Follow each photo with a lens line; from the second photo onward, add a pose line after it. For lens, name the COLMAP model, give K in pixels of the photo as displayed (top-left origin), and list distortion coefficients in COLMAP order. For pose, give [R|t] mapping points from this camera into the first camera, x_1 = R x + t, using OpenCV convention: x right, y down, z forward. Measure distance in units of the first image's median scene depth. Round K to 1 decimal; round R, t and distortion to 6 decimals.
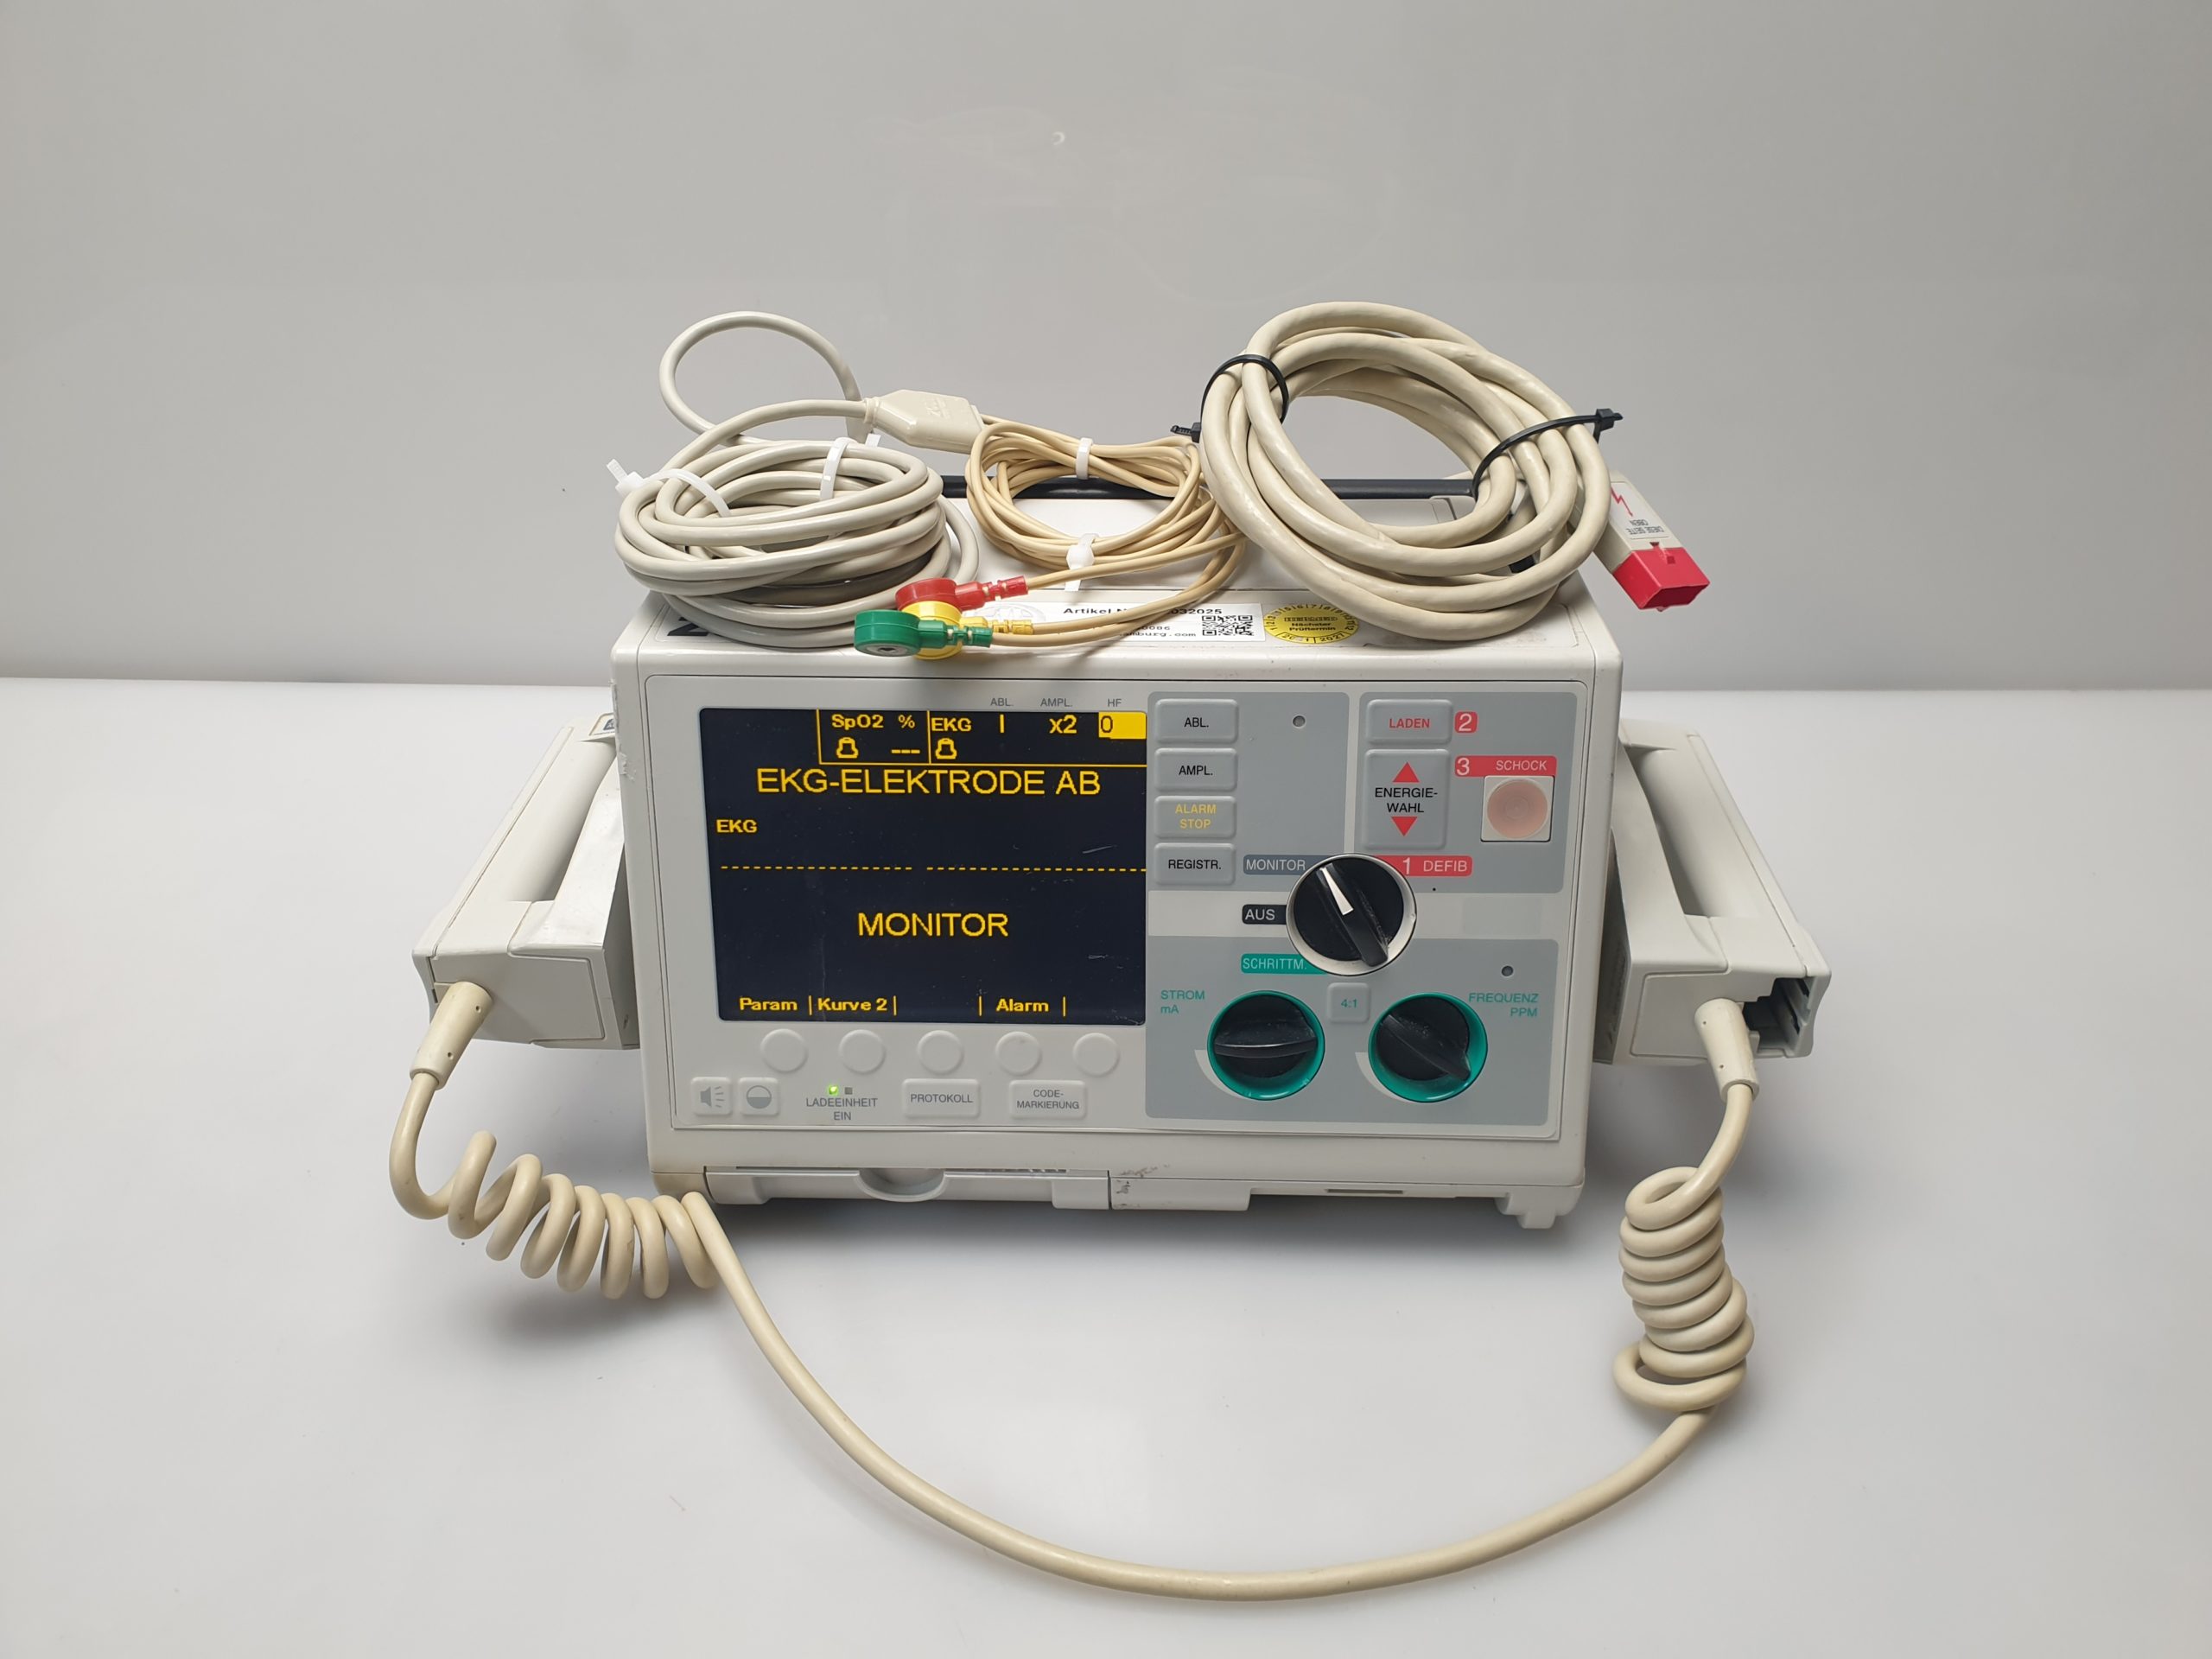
lens RADIAL K [[1671.5, 0, 1123.5], [0, 1671.5, 820.1], [0, 0, 1]] dist [0.215120, -0.003902]
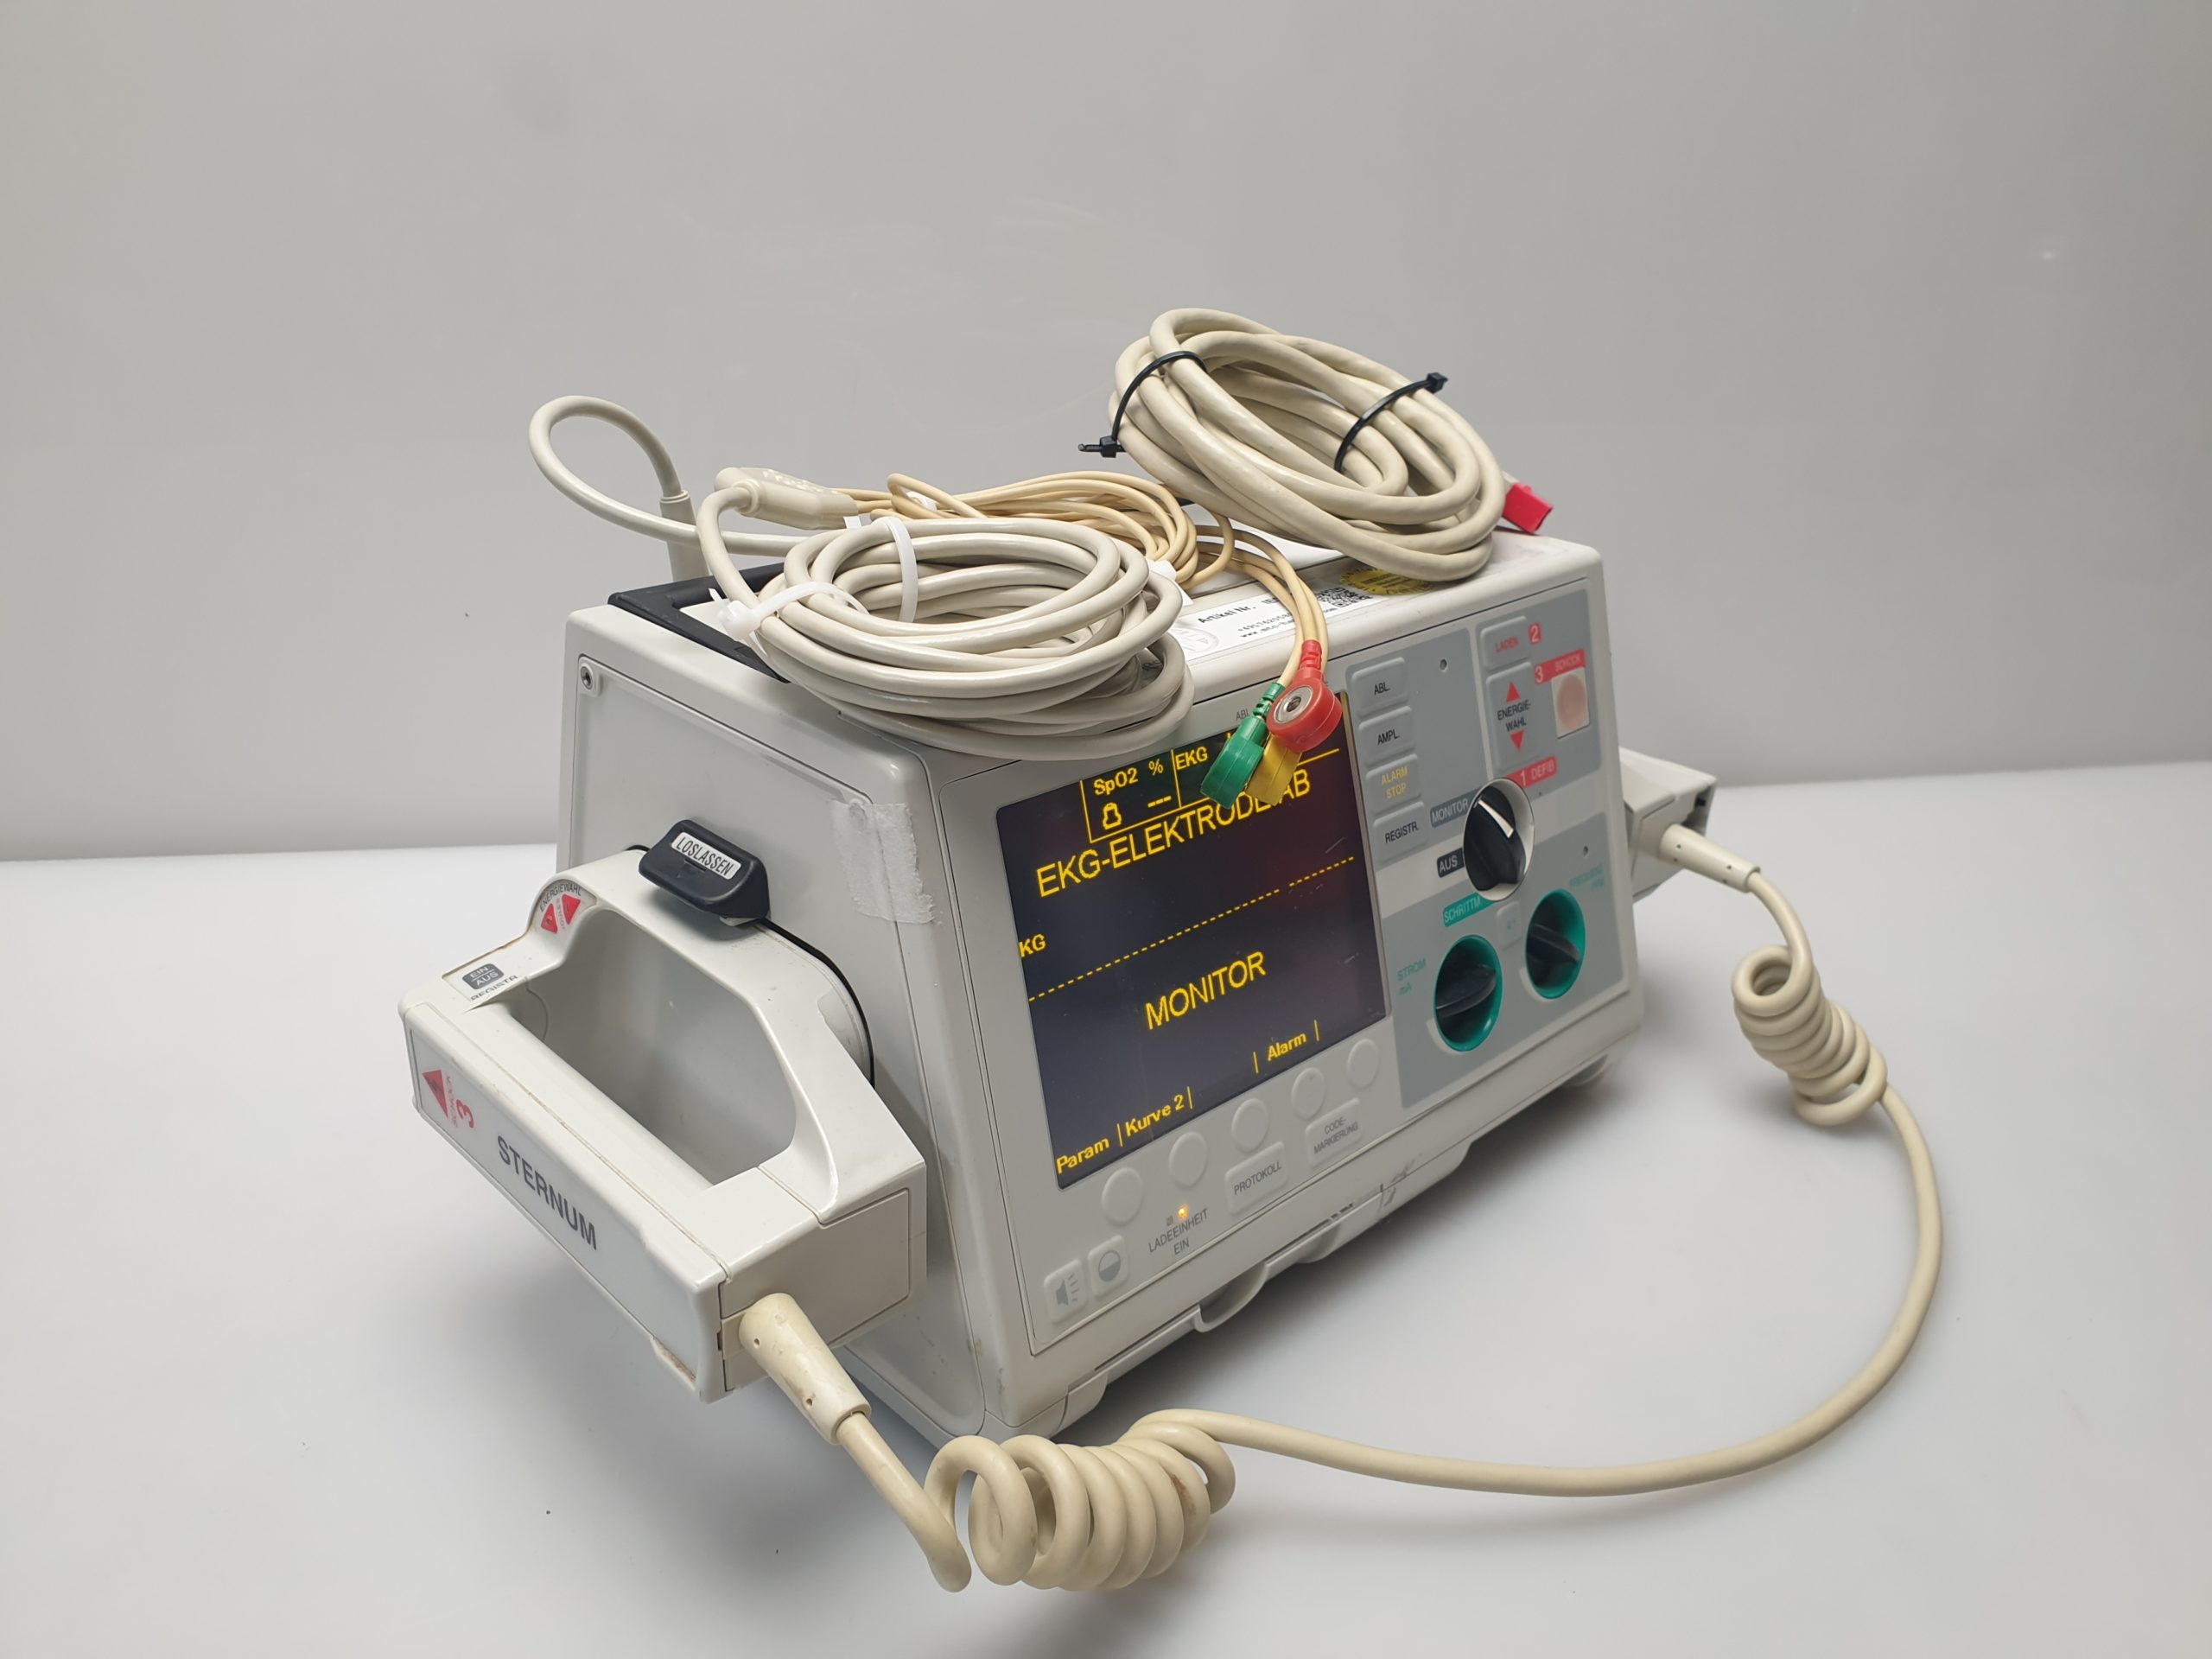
lens RADIAL K [[1703.3, 0, 1106.0], [0, 1703.3, 829.5], [0, 0, 1]] dist [0.160827, -0.003596]
pose [[0.704444, -0.270605, 0.656149, -0.735629], [0.339606, 0.940282, 0.023183, -0.056982], [-0.623239, 0.206501, 0.754275, 0.346317]]
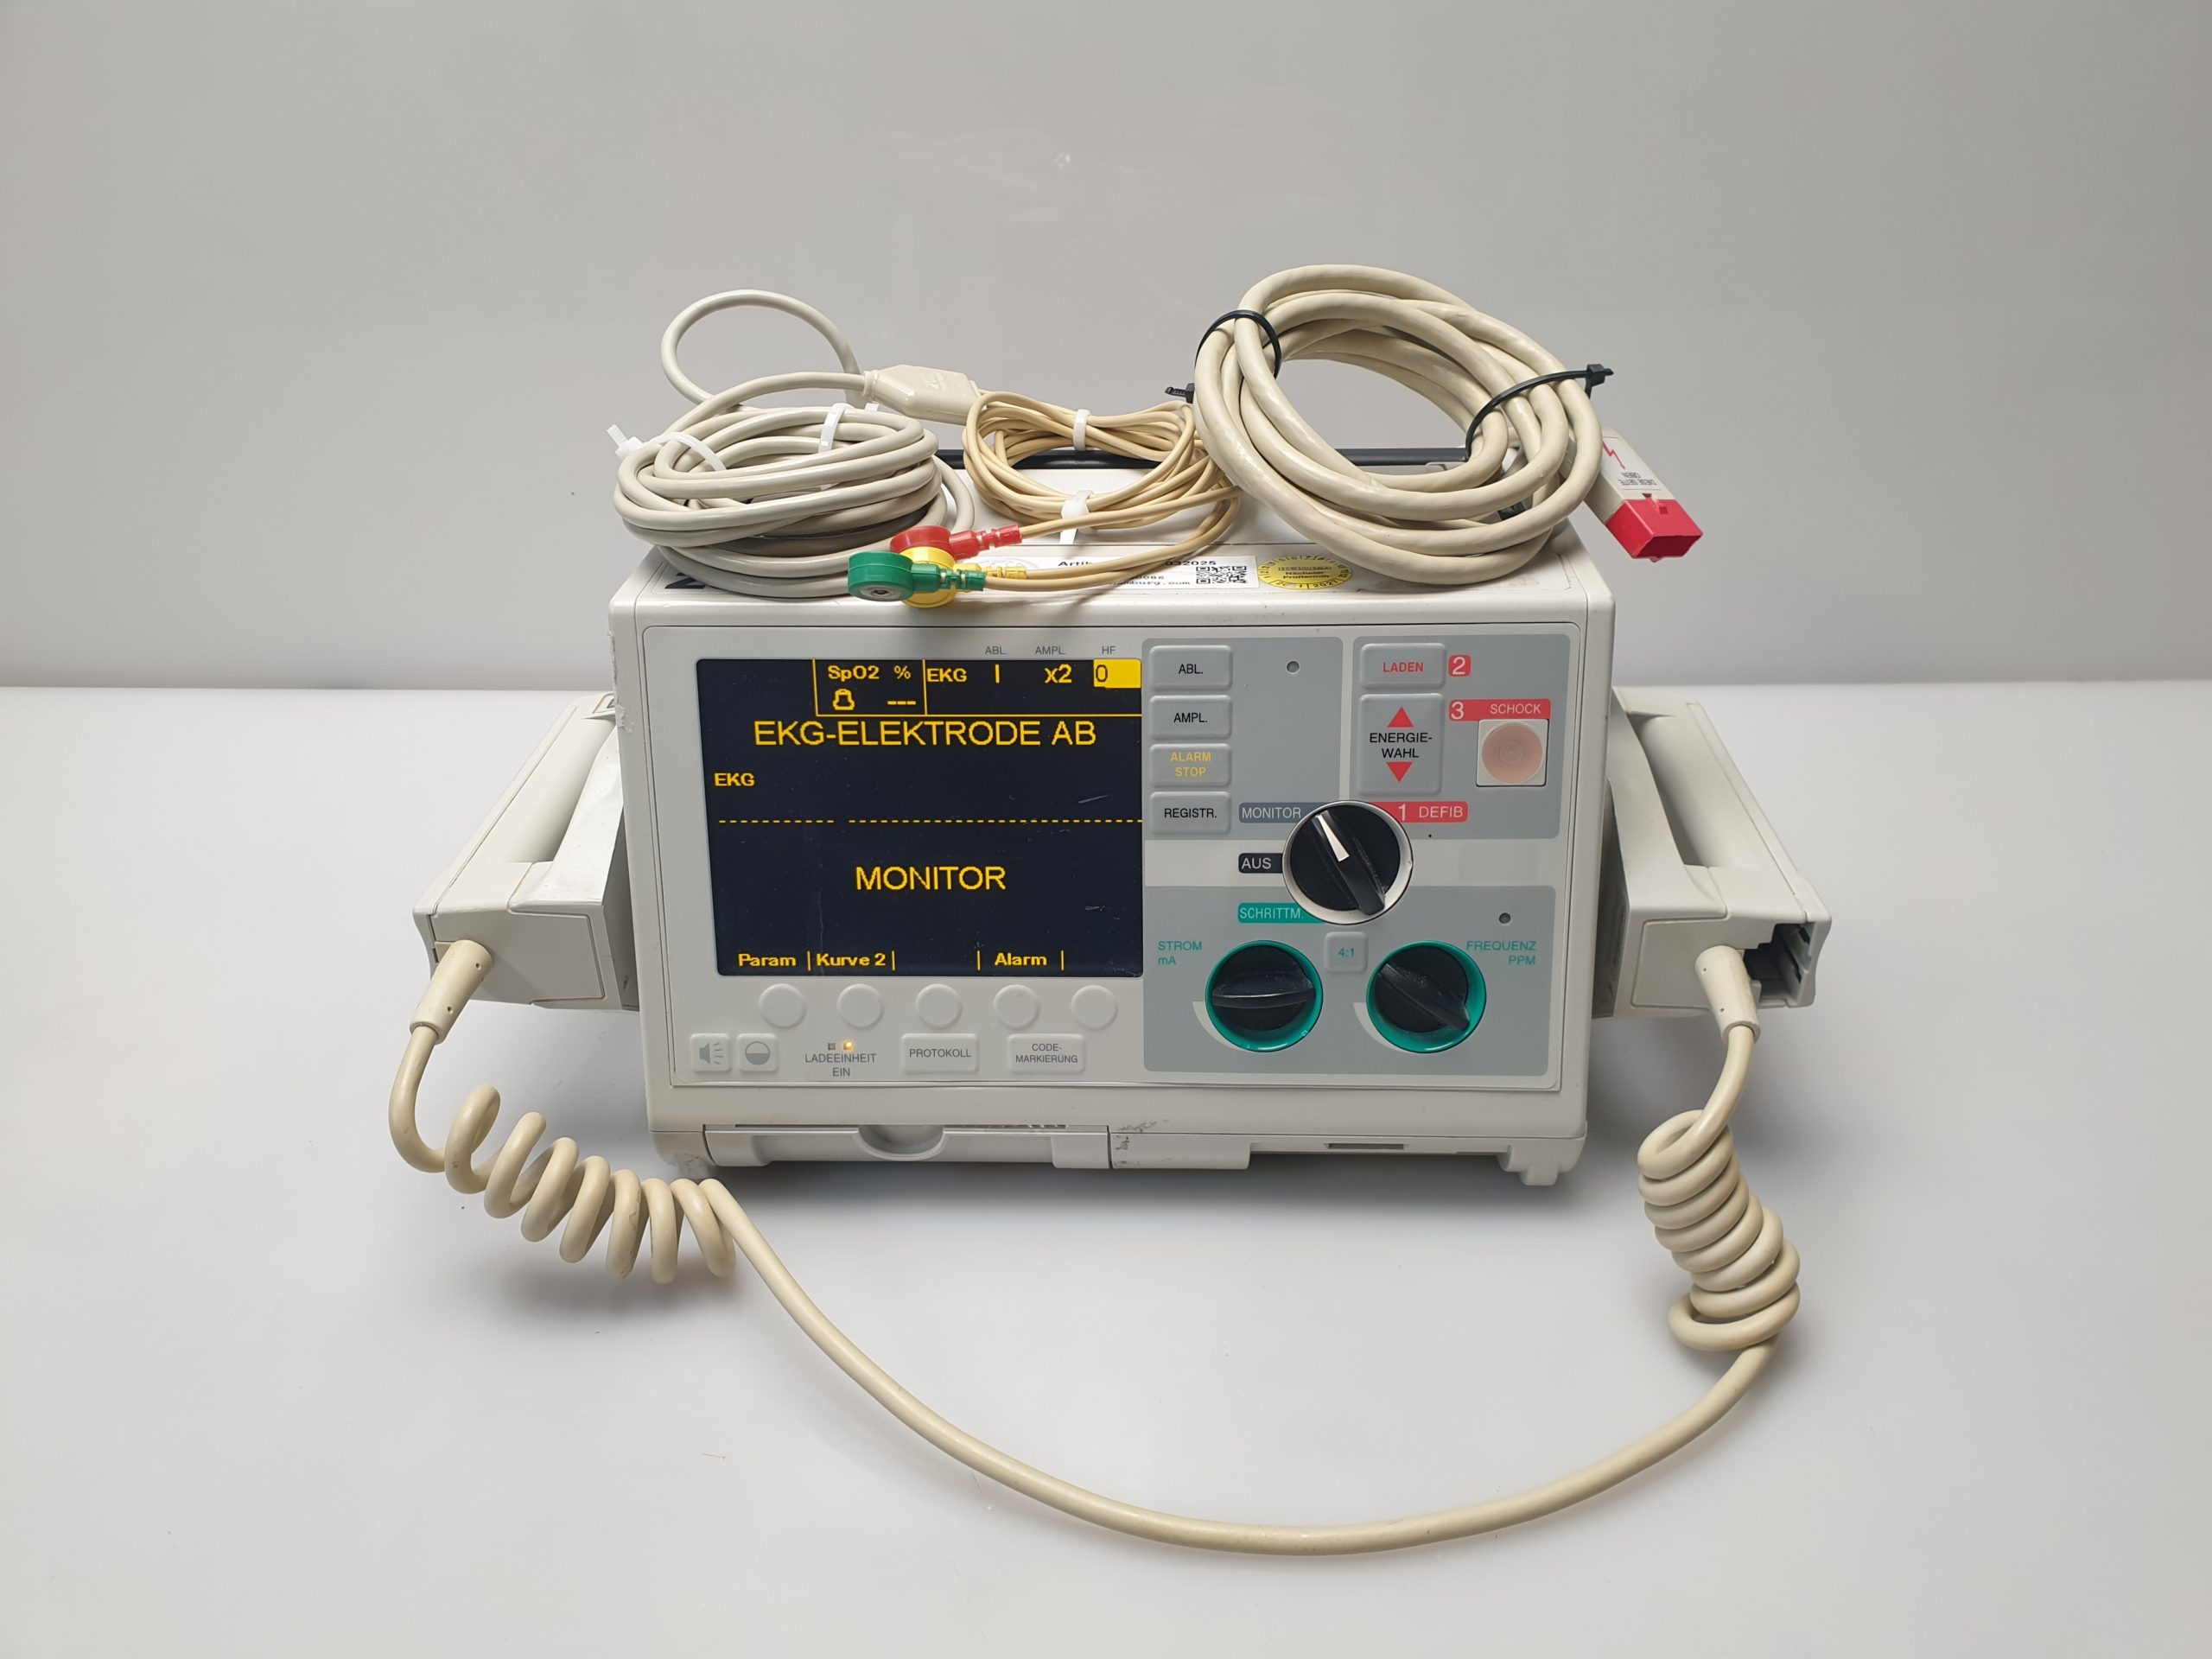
lens RADIAL K [[1671.5, 0, 1123.5], [0, 1671.5, 820.1], [0, 0, 1]] dist [0.215120, -0.003902]
pose [[0.999928, -0.007497, -0.009418, 0.011747], [0.007161, 0.999354, -0.035226, 0.065400], [0.009676, 0.035156, 0.999335, -0.001153]]
